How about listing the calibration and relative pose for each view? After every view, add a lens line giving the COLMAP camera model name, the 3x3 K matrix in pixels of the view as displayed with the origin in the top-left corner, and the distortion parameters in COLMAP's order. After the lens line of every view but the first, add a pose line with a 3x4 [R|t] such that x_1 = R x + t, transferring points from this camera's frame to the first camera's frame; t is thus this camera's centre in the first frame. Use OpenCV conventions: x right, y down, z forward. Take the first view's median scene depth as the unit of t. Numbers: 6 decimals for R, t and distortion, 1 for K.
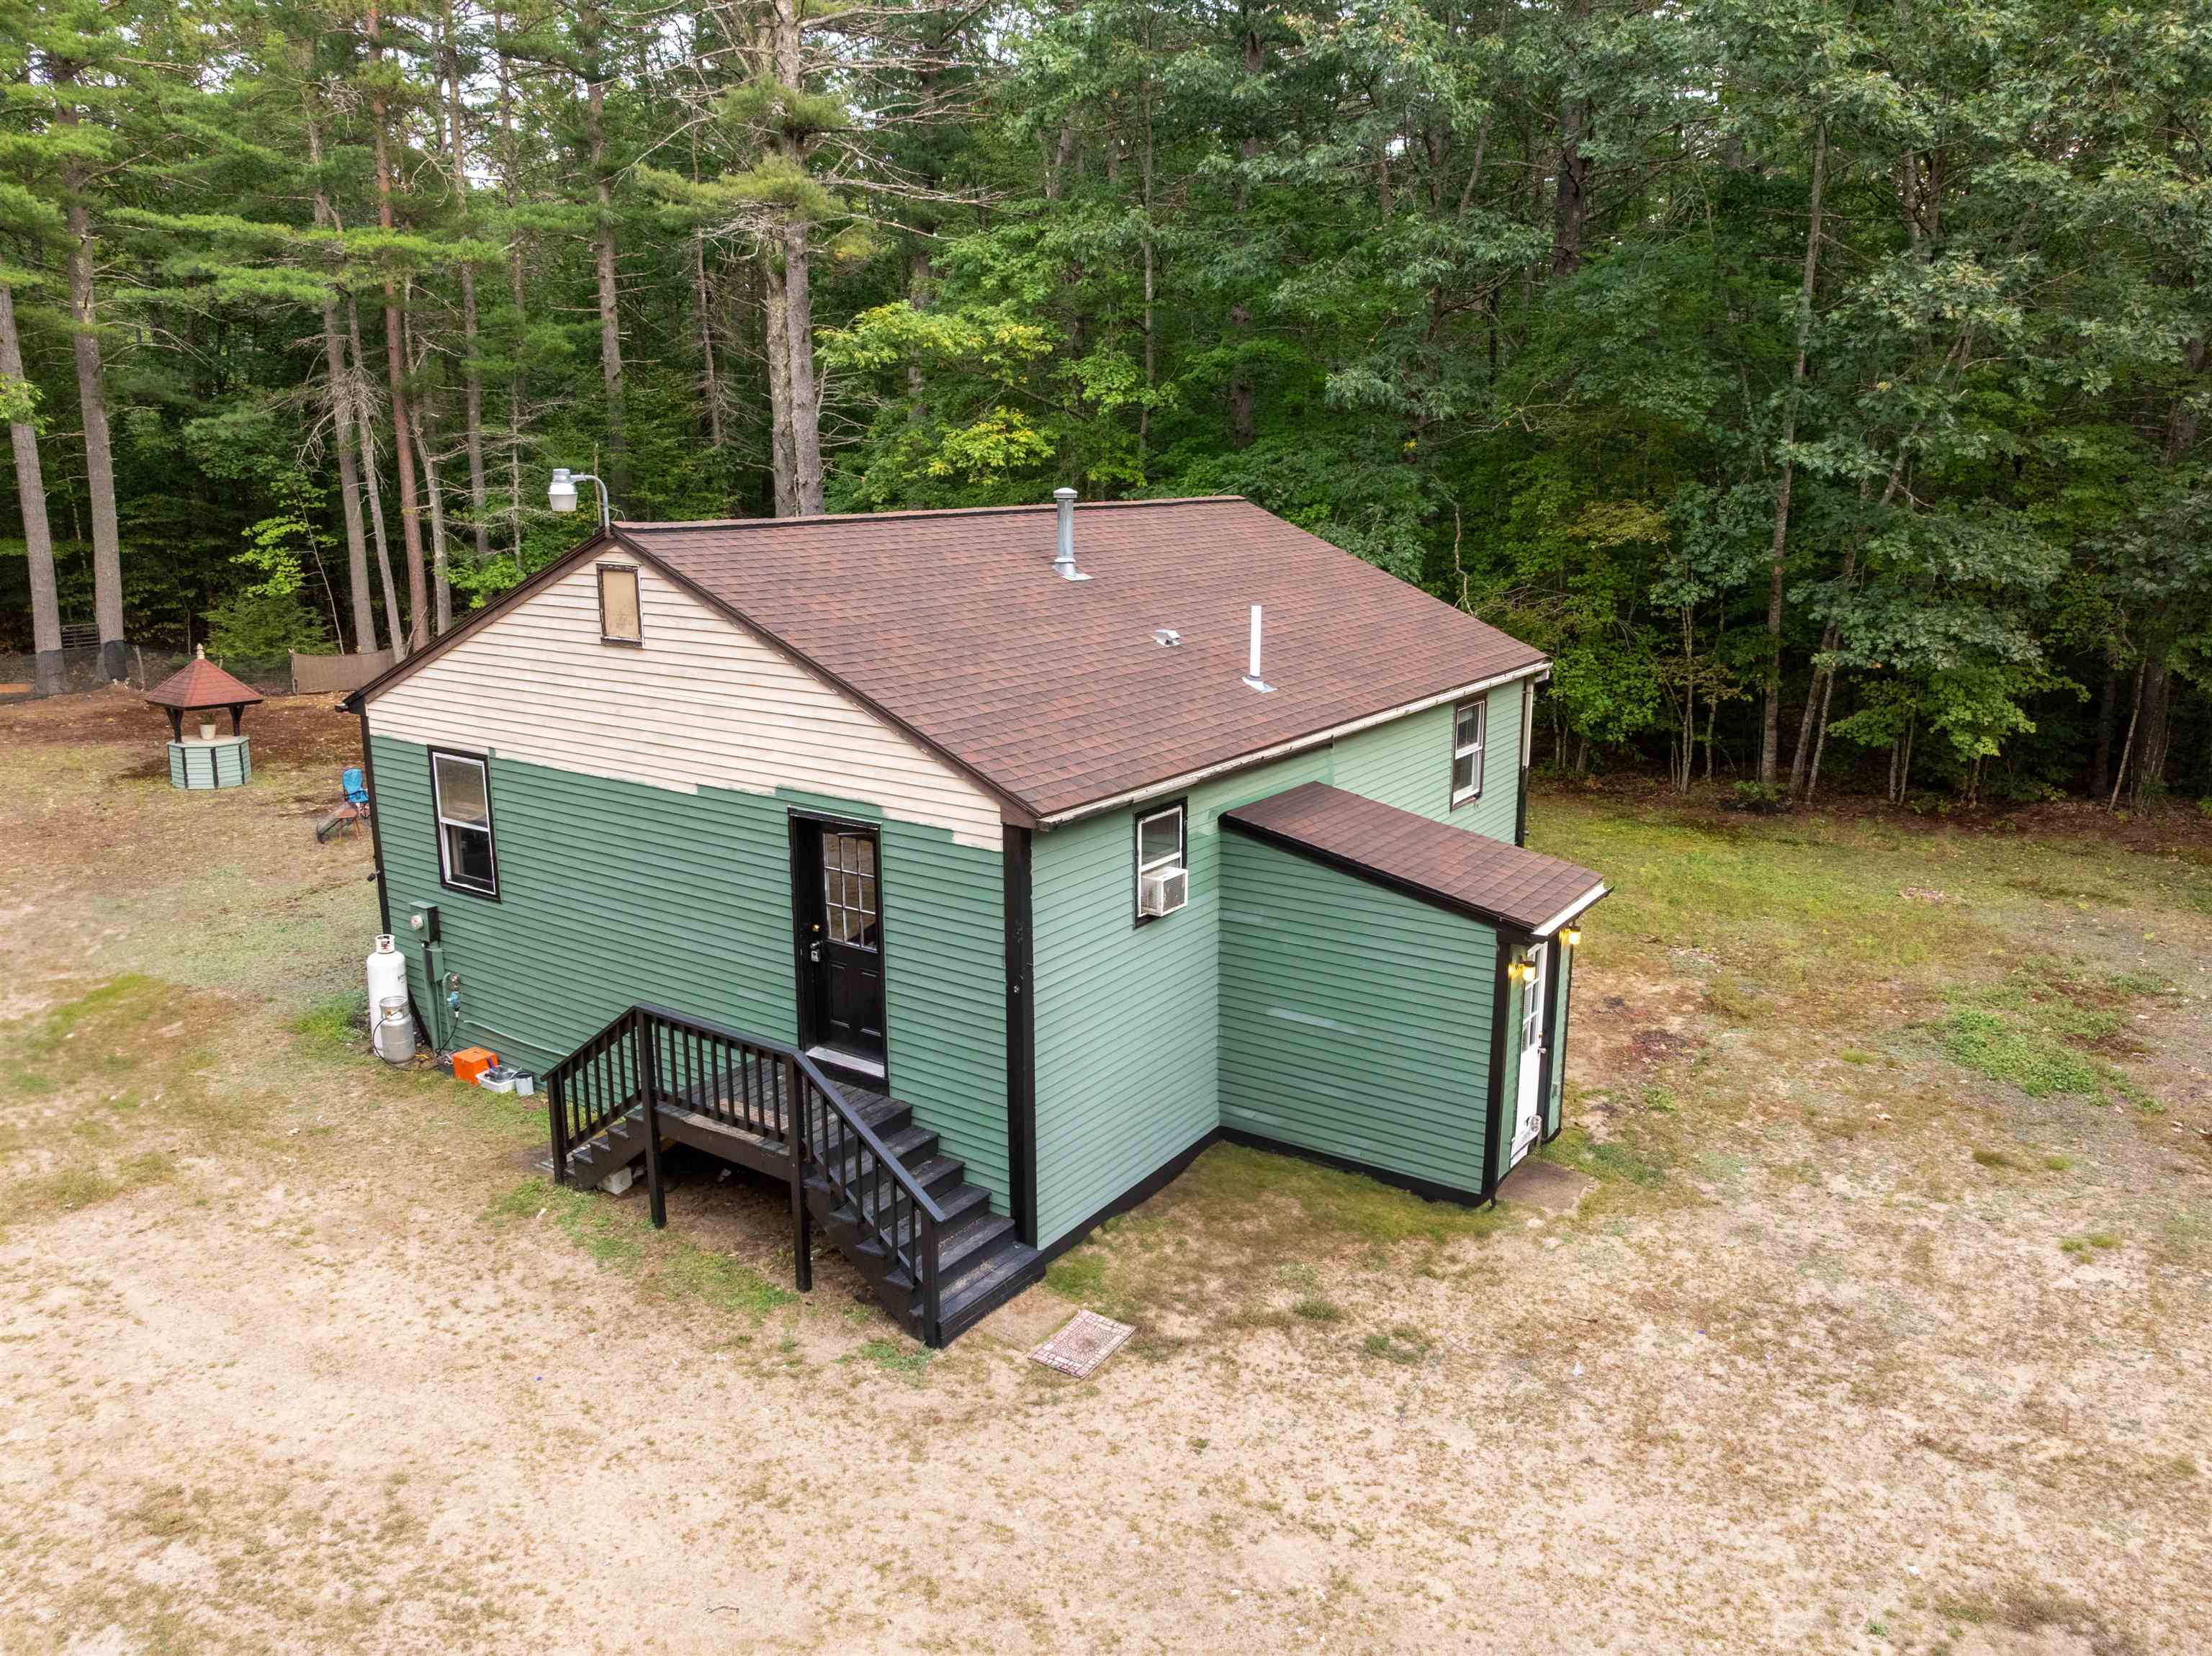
lens RADIAL K [[1550.4, 0, 1097.2], [0, 1550.4, 823.8], [0, 0, 1]] dist [-0.042169, 0.007863]
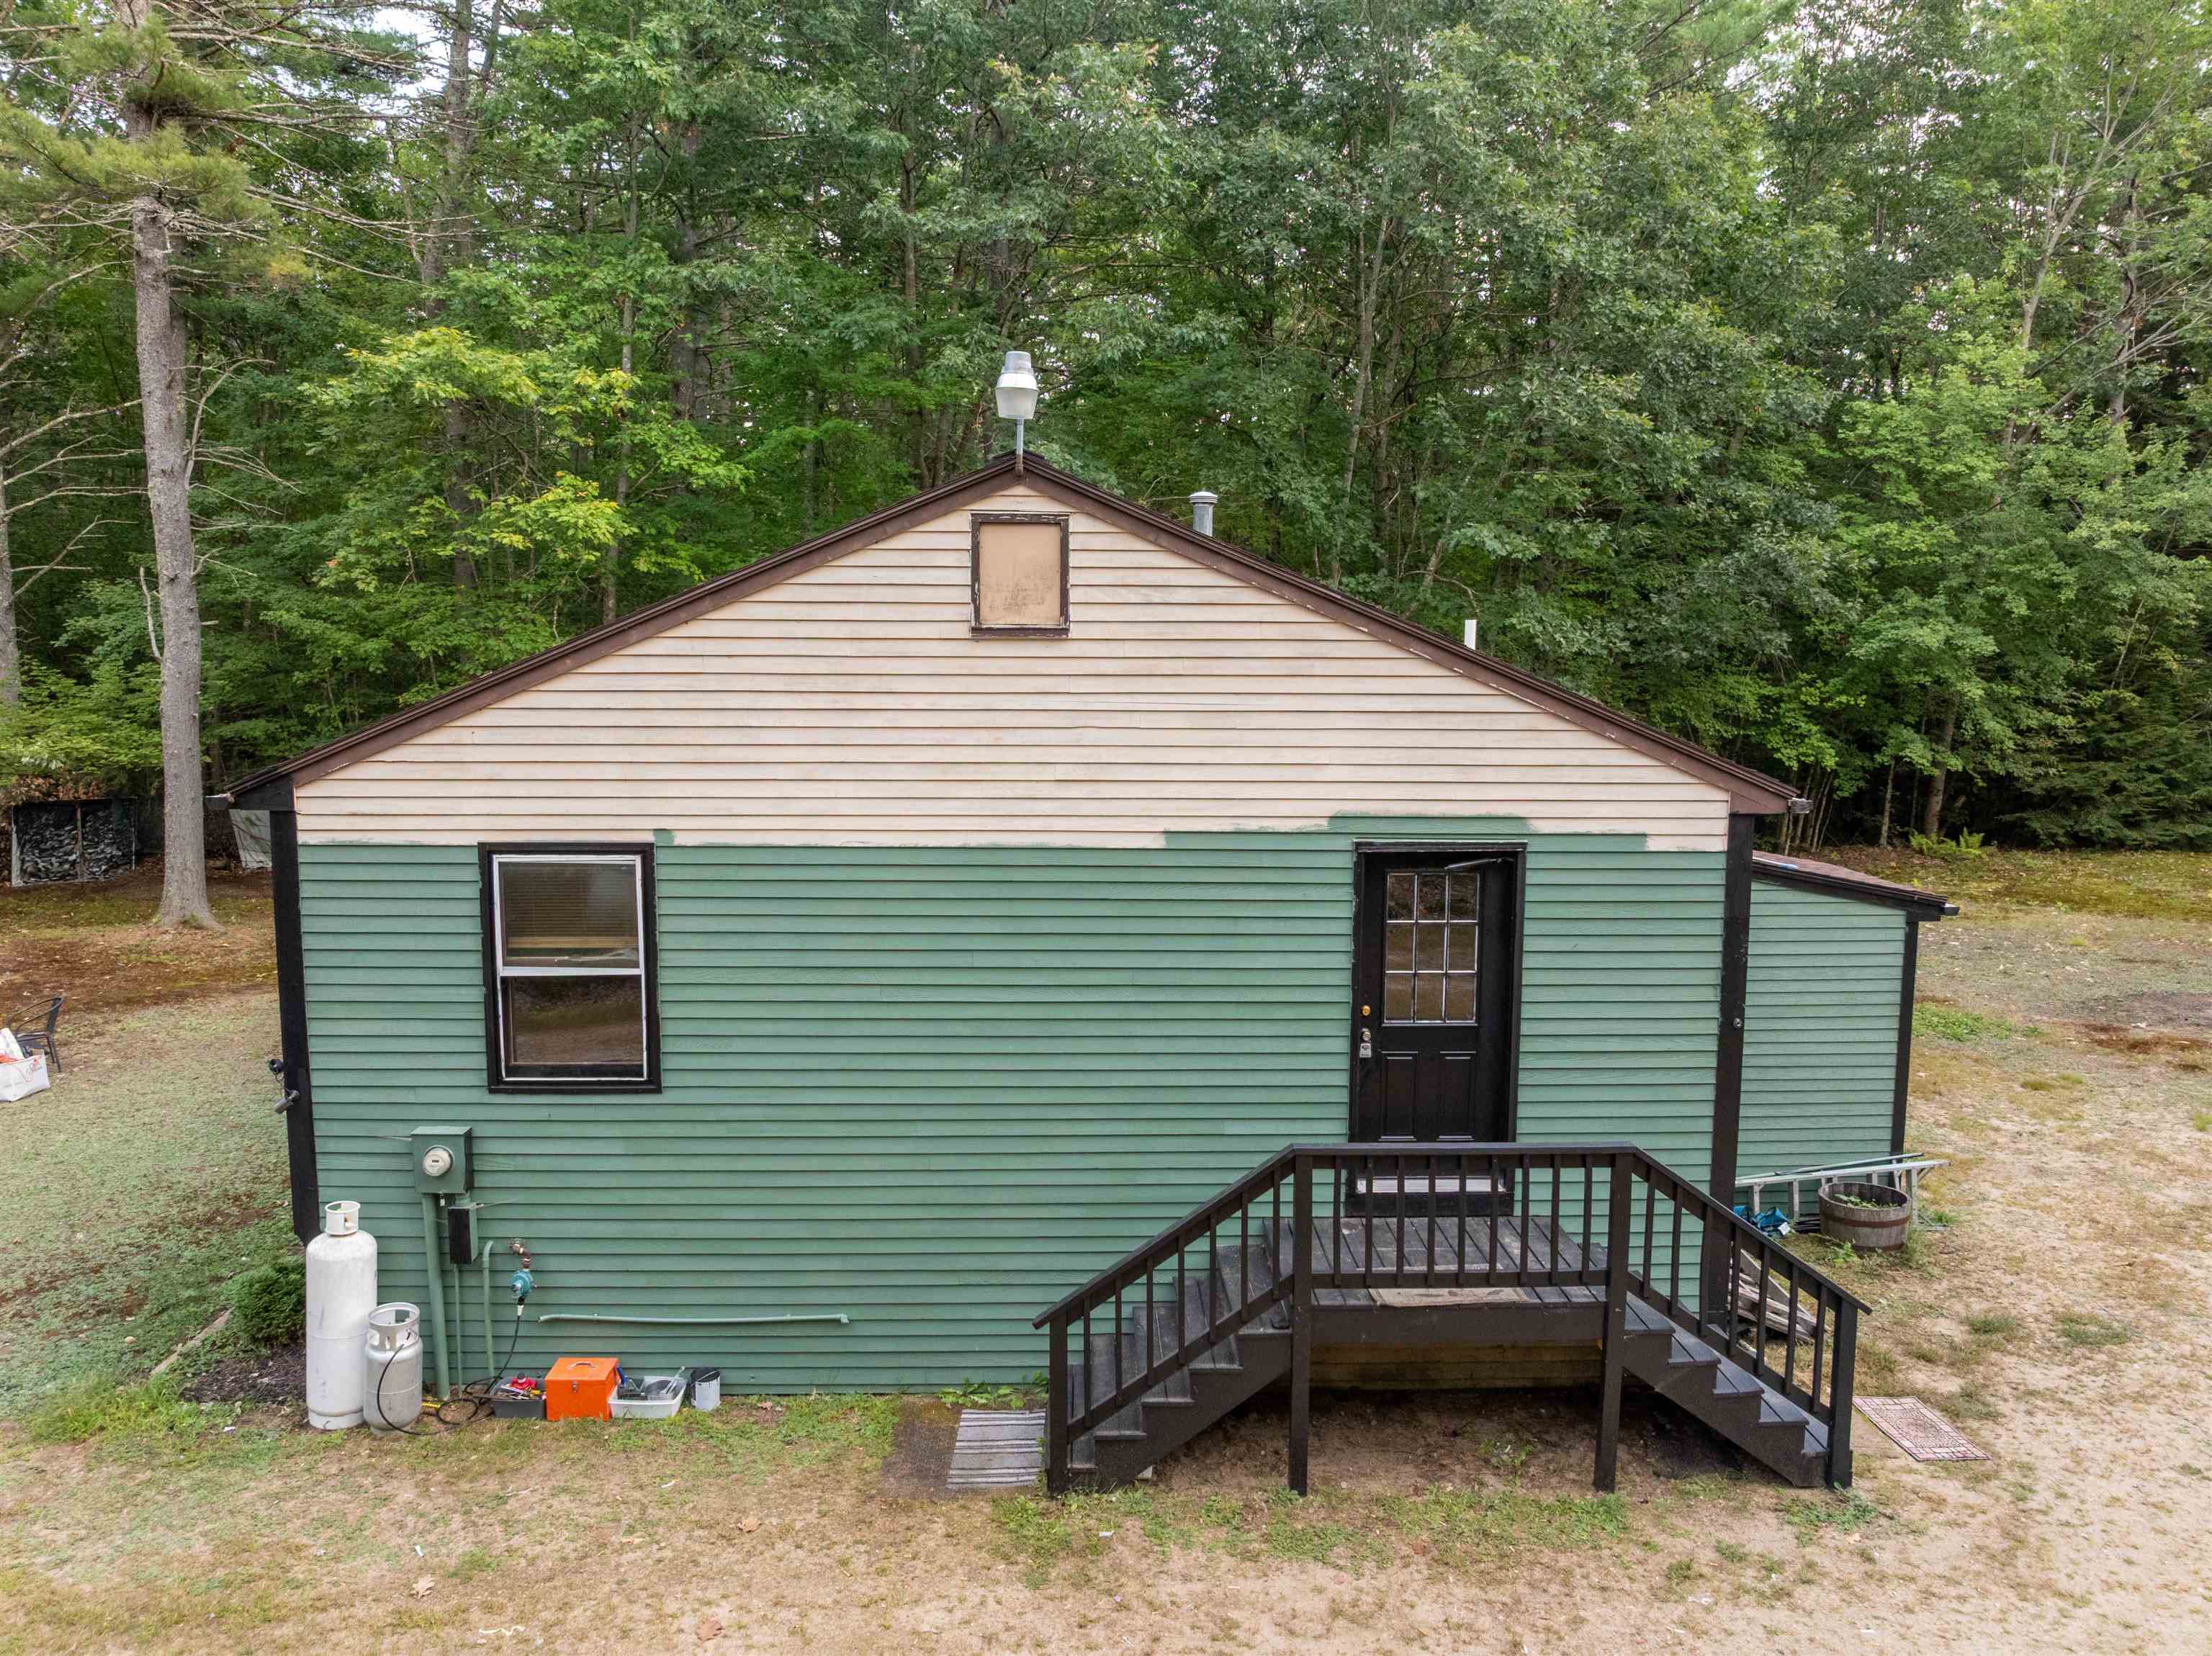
lens RADIAL K [[1550.4, 0, 1110.1], [0, 1550.4, 827.7], [0, 0, 1]] dist [-0.042169, 0.007863]
pose [[0.806143, -0.062141, 0.588449, -0.695981], [0.132605, 0.988149, -0.077311, 0.022732], [-0.576671, 0.140355, 0.804830, 0.470790]]
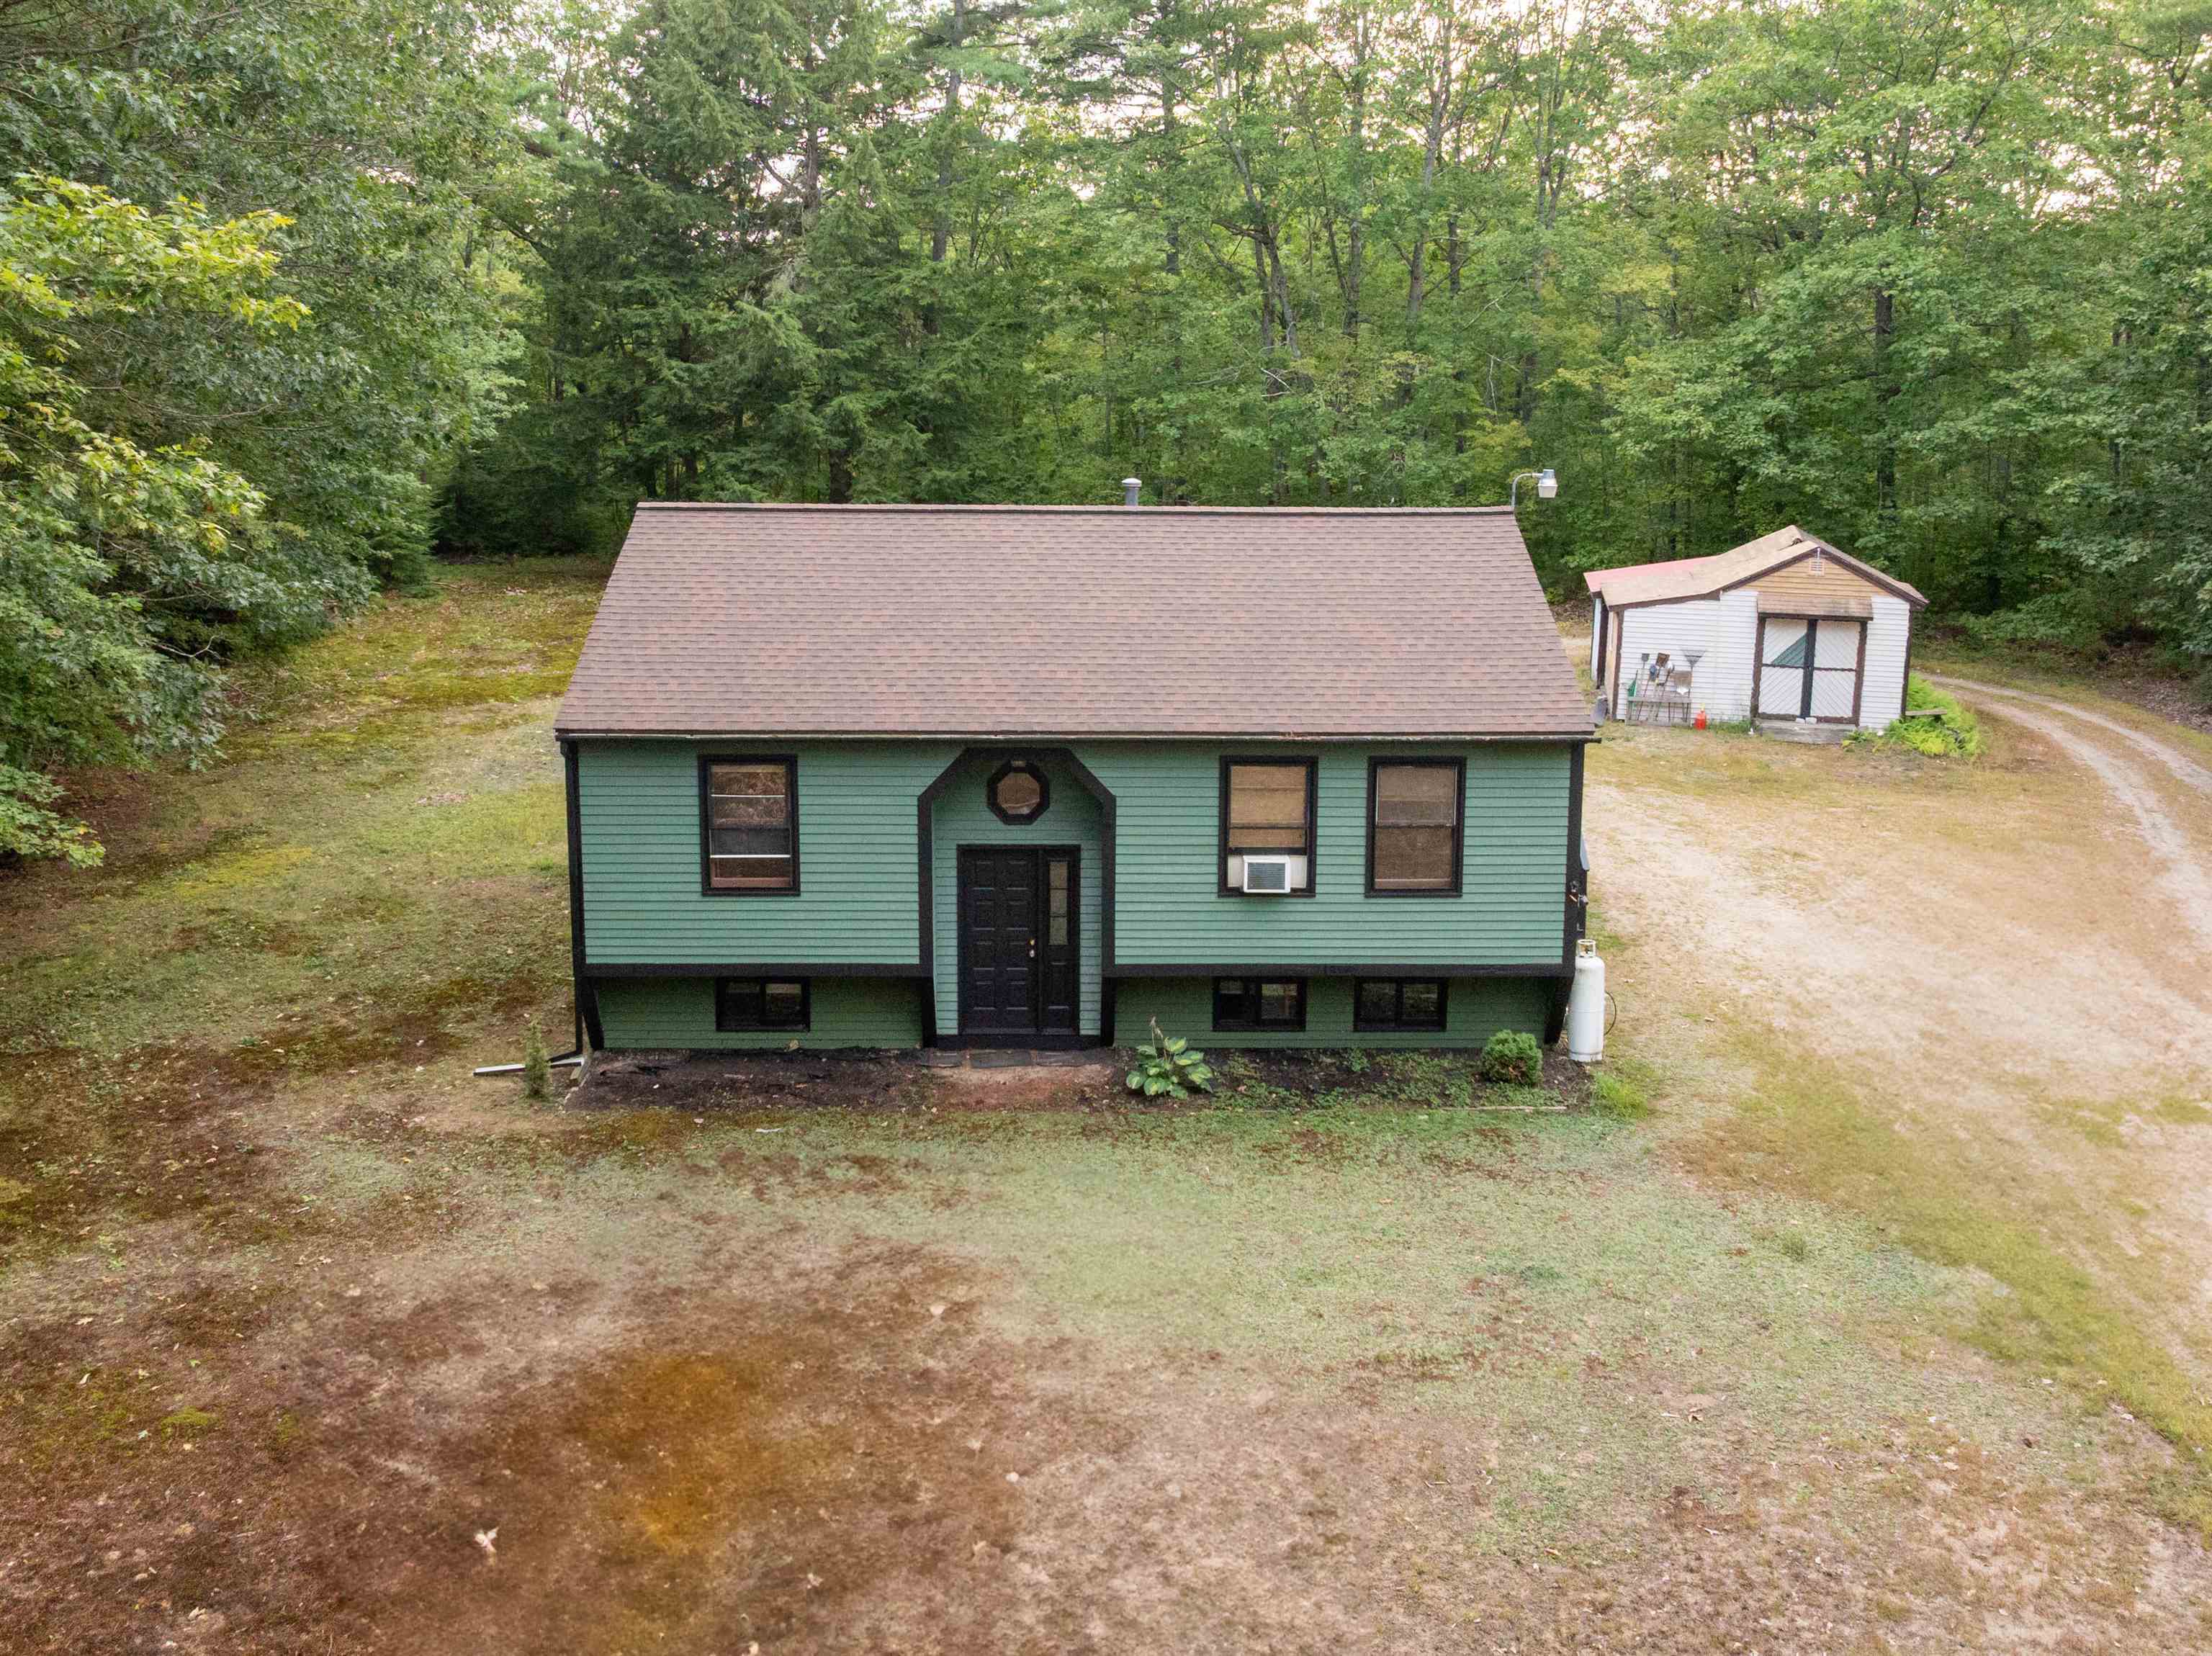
lens RADIAL K [[2061.1, 0, 1095.5], [0, 2061.1, 727.8], [0, 0, 1]] dist [-0.028928, 0.000000]
pose [[-0.578488, -0.150958, 0.801600, -1.689438], [0.189731, 0.930869, 0.312225, -0.688038], [-0.793318, 0.332707, -0.509856, 2.395864]]
